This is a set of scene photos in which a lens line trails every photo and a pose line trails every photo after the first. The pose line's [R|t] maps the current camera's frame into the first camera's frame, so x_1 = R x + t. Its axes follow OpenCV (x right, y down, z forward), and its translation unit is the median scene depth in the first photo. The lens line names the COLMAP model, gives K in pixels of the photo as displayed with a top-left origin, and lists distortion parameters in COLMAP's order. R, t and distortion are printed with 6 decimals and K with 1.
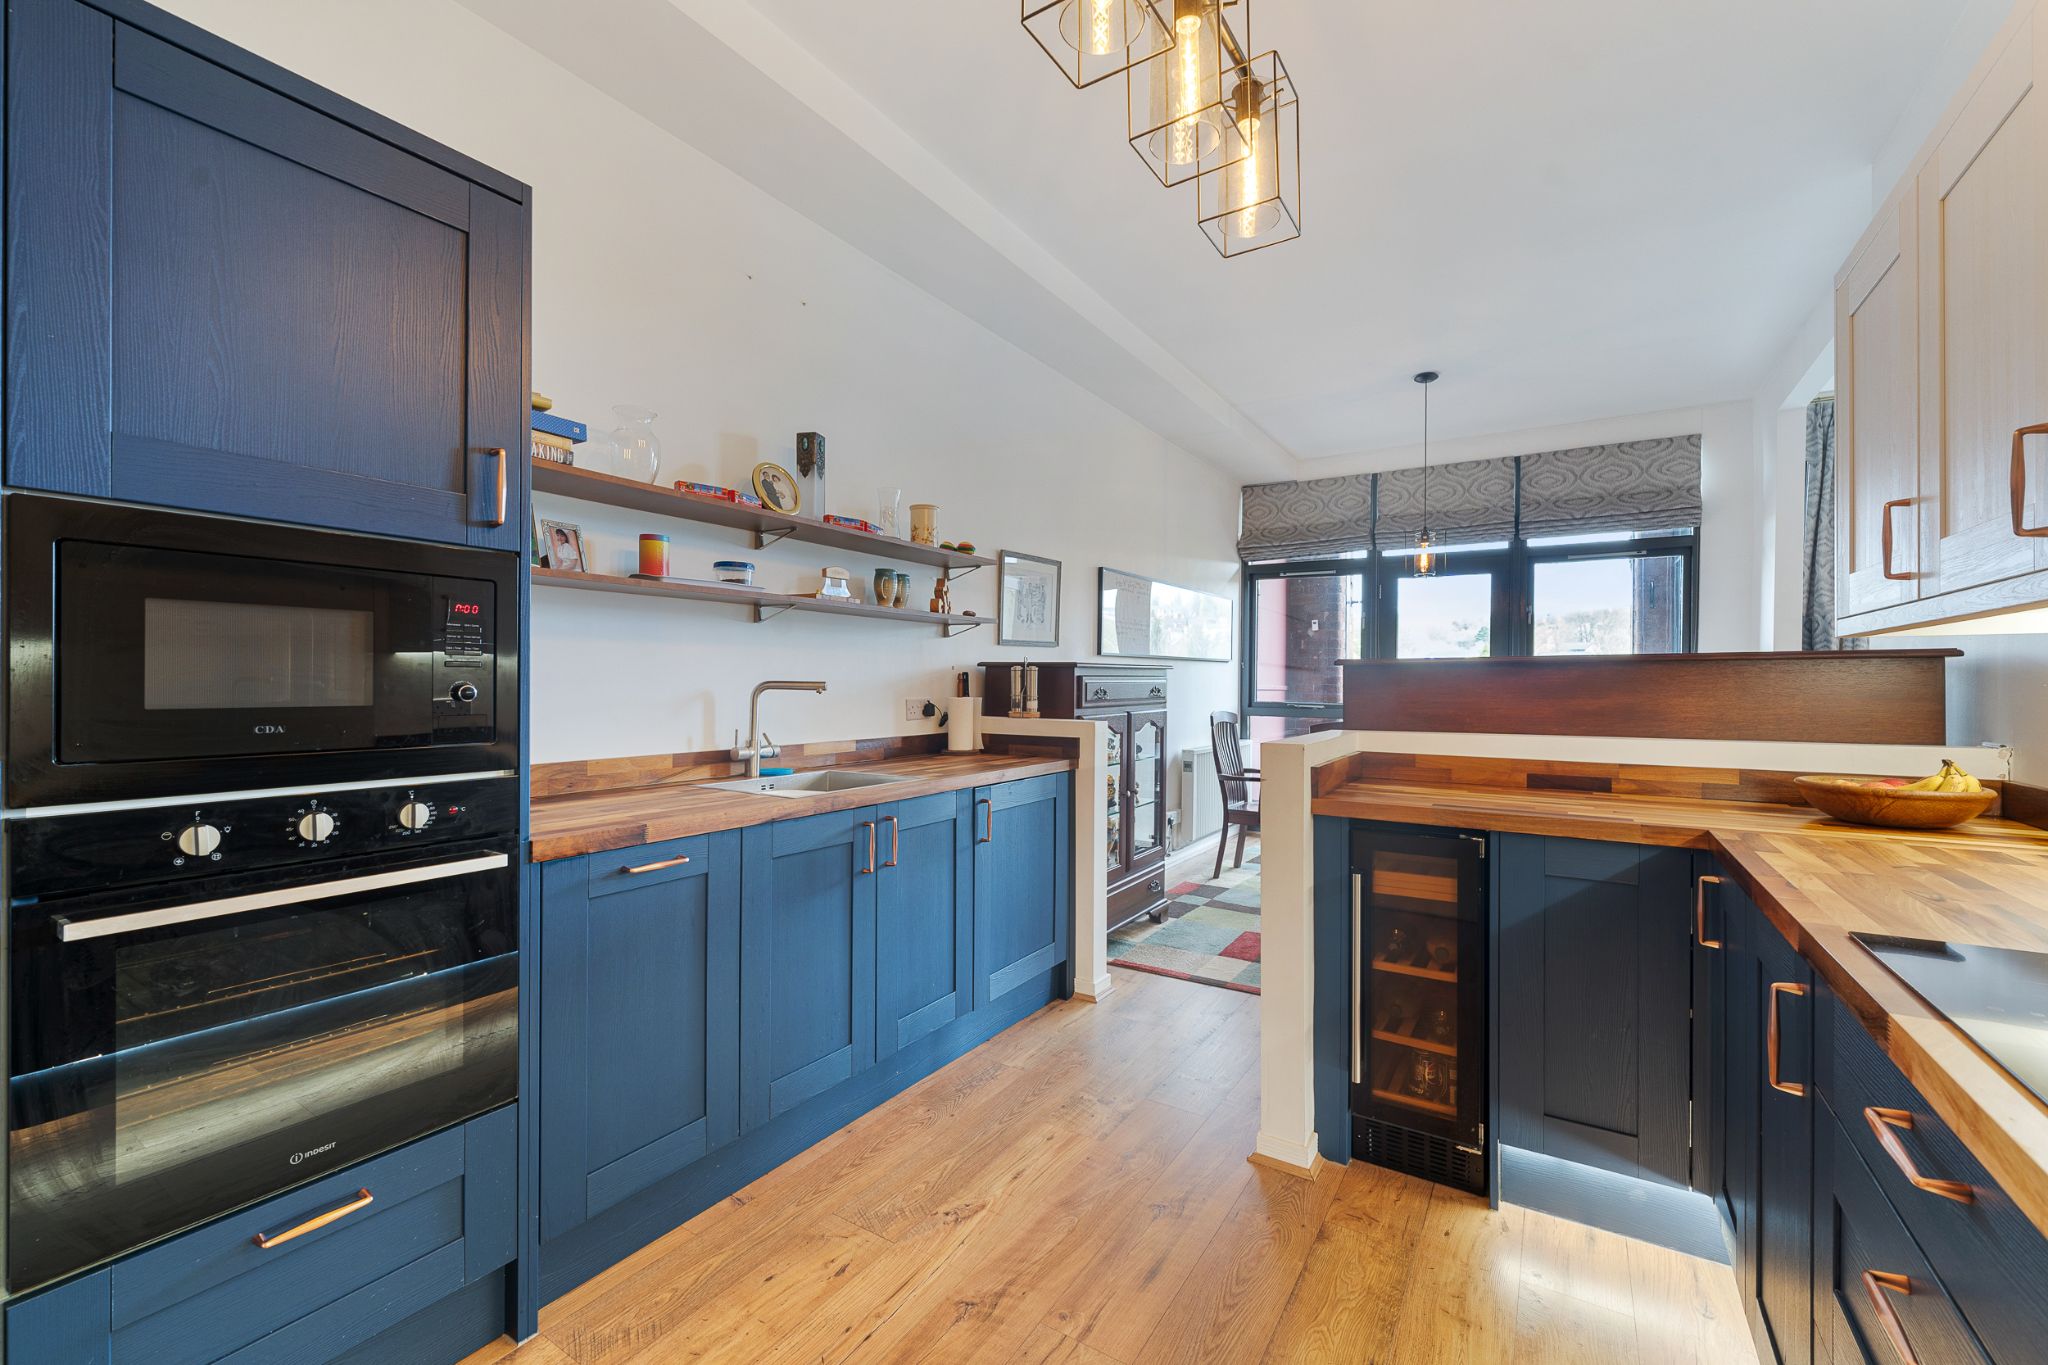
lens RADIAL K [[825.8, 0, 1031.1], [0, 825.8, 682.2], [0, 0, 1]] dist [-0.002164, -0.000535]
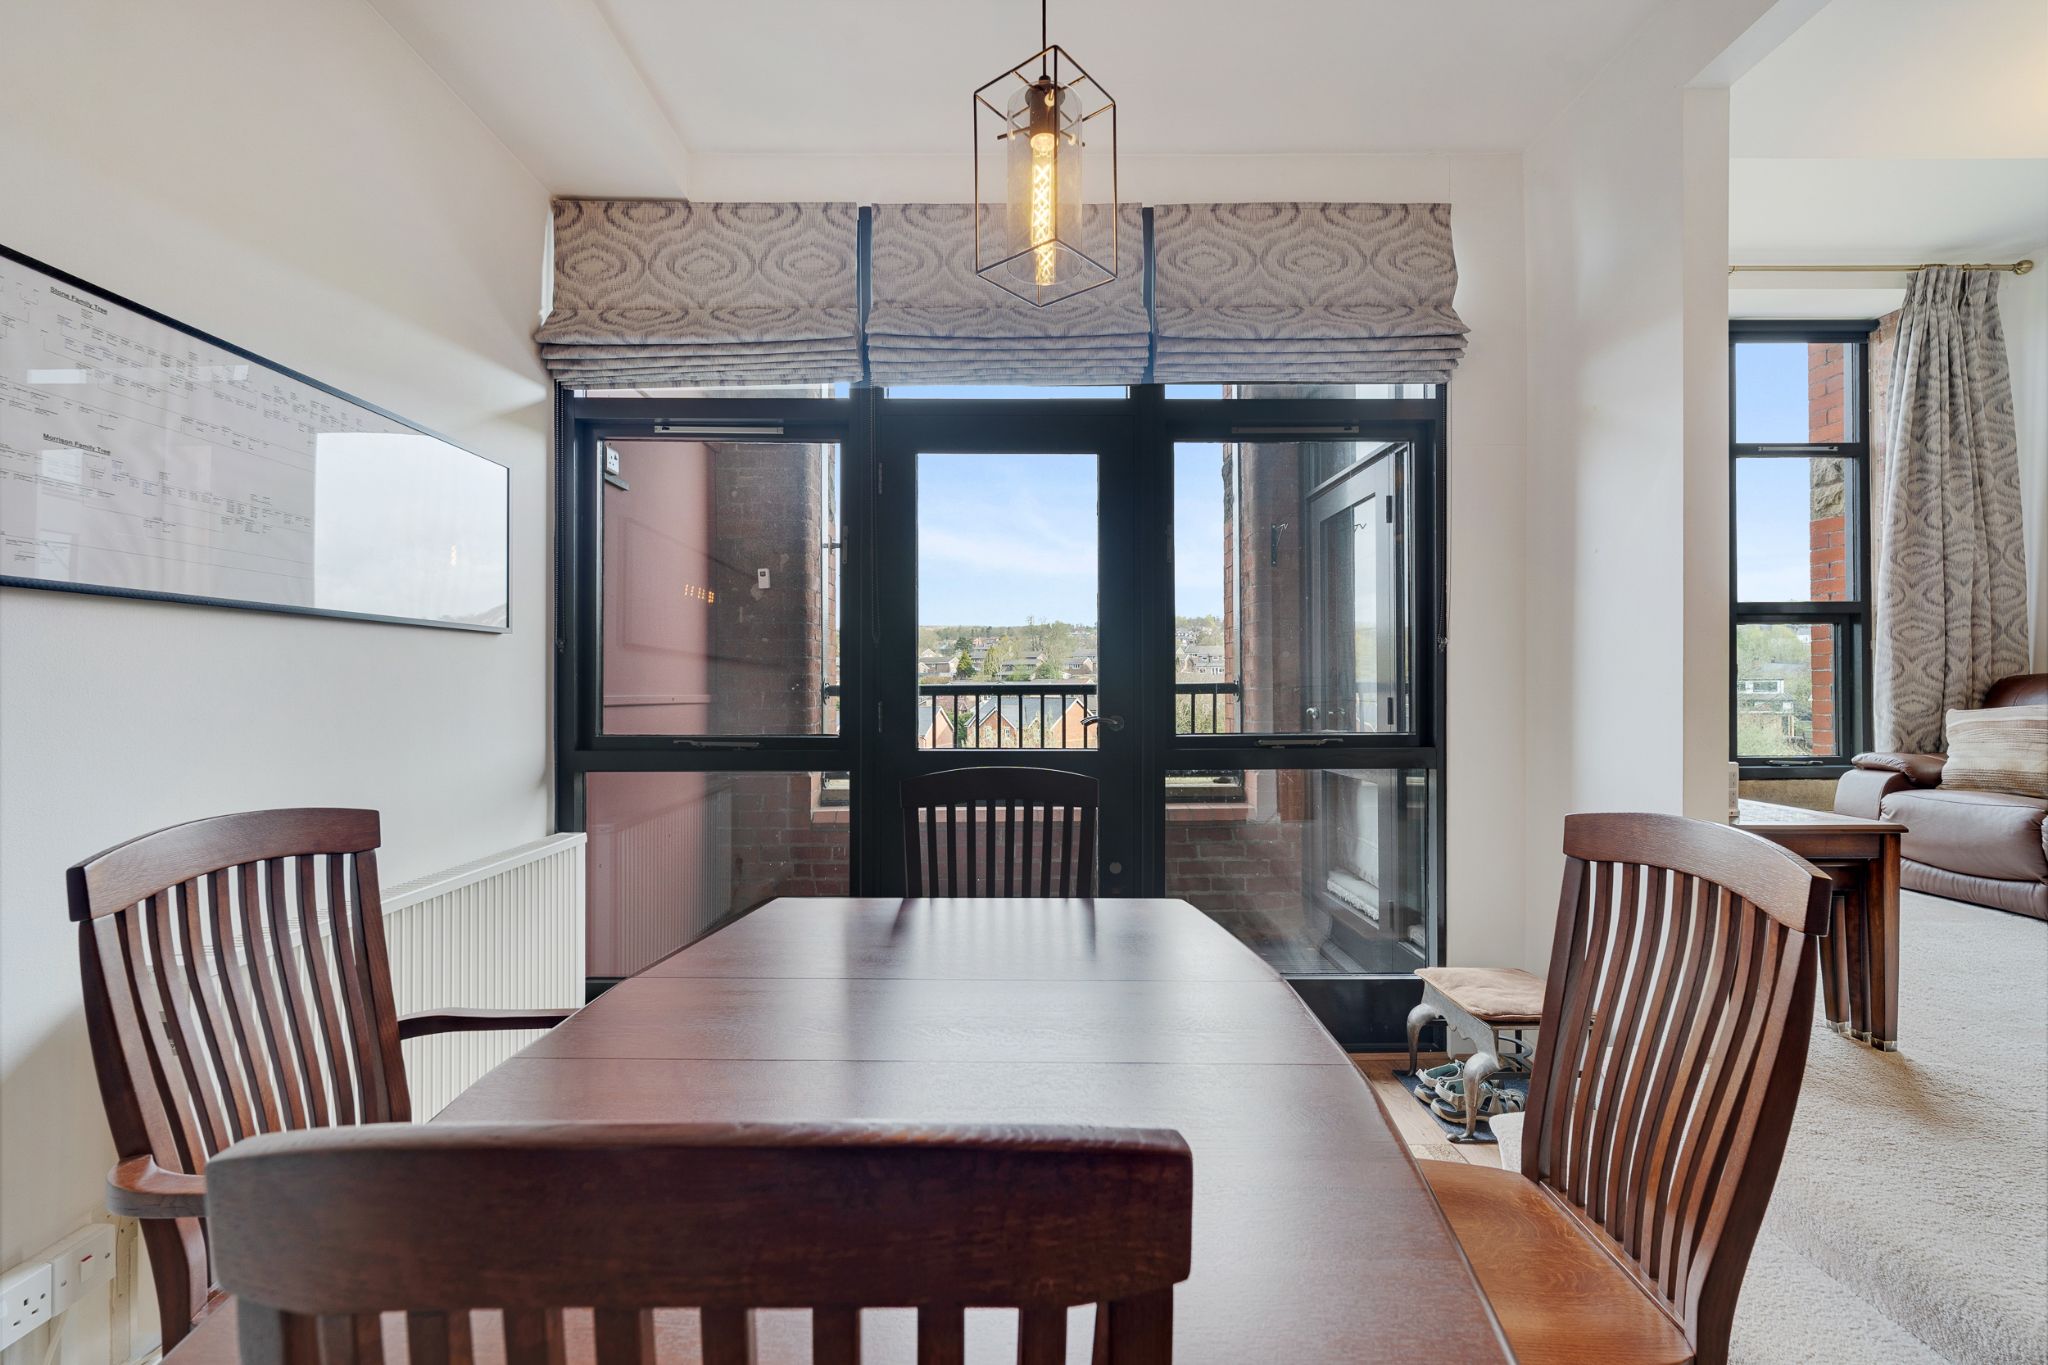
lens RADIAL K [[825.8, 0, 1022.3], [0, 825.8, 684.0], [0, 0, 1]] dist [-0.002164, -0.000535]
pose [[0.839247, -0.006359, 0.543714, 0.266307], [0.010498, 0.999935, -0.004510, 0.003047], [-0.543650, 0.009493, 0.839258, 0.636939]]
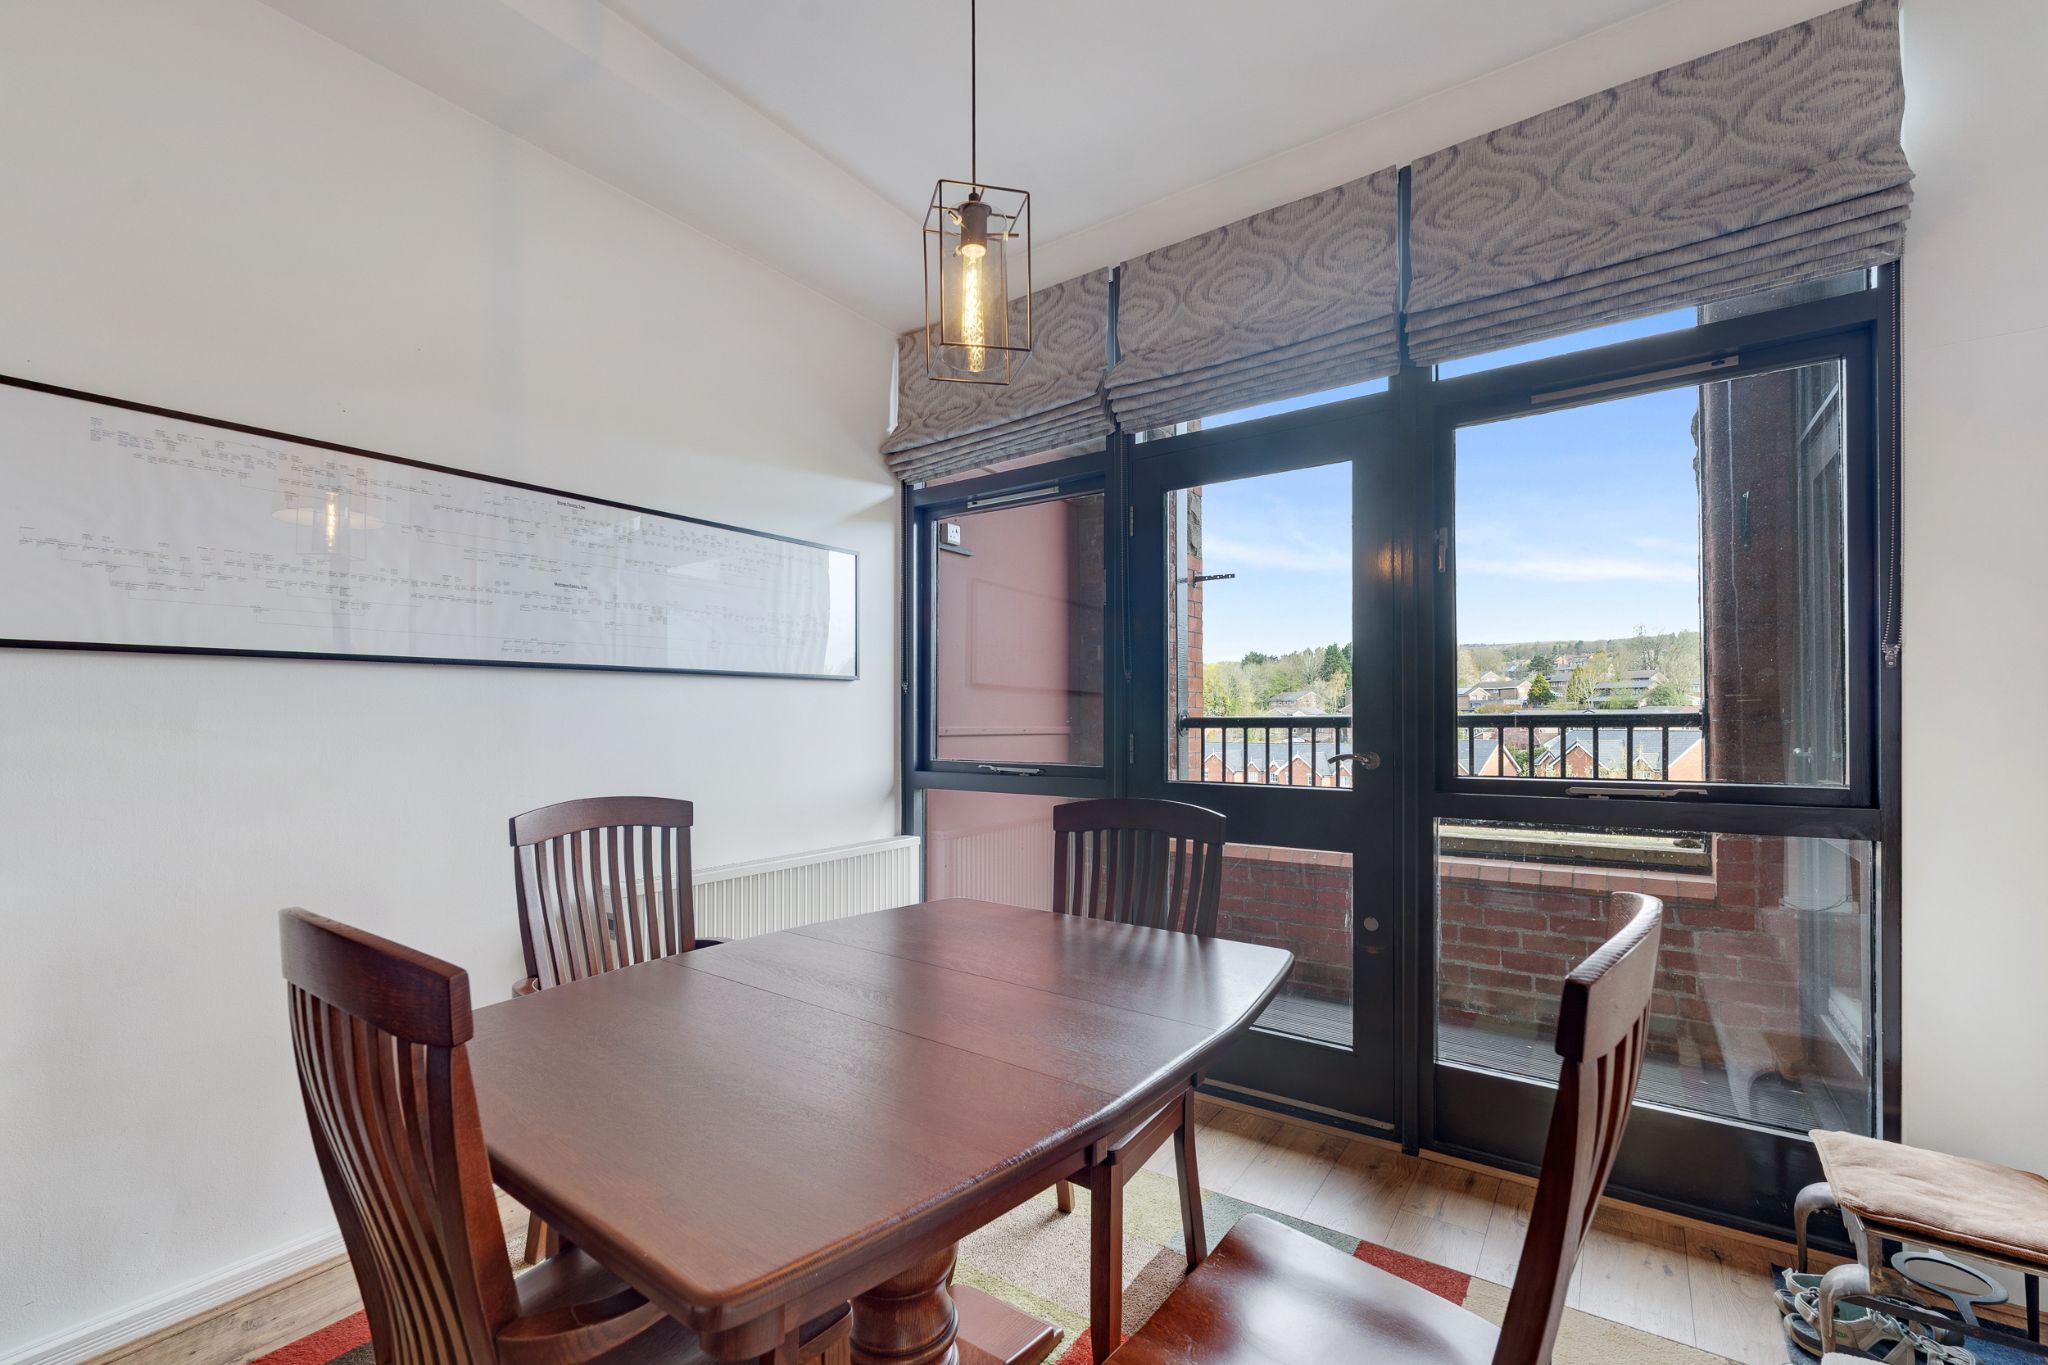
lens RADIAL K [[859.9, 0, 1005.7], [0, 859.9, 711.4], [0, 0, 1]] dist [-0.001001, -0.000550]
pose [[0.998488, -0.011721, -0.053701, 0.406404], [0.010933, 0.999829, -0.014943, 0.003623], [0.053867, 0.014334, 0.998445, 0.558848]]
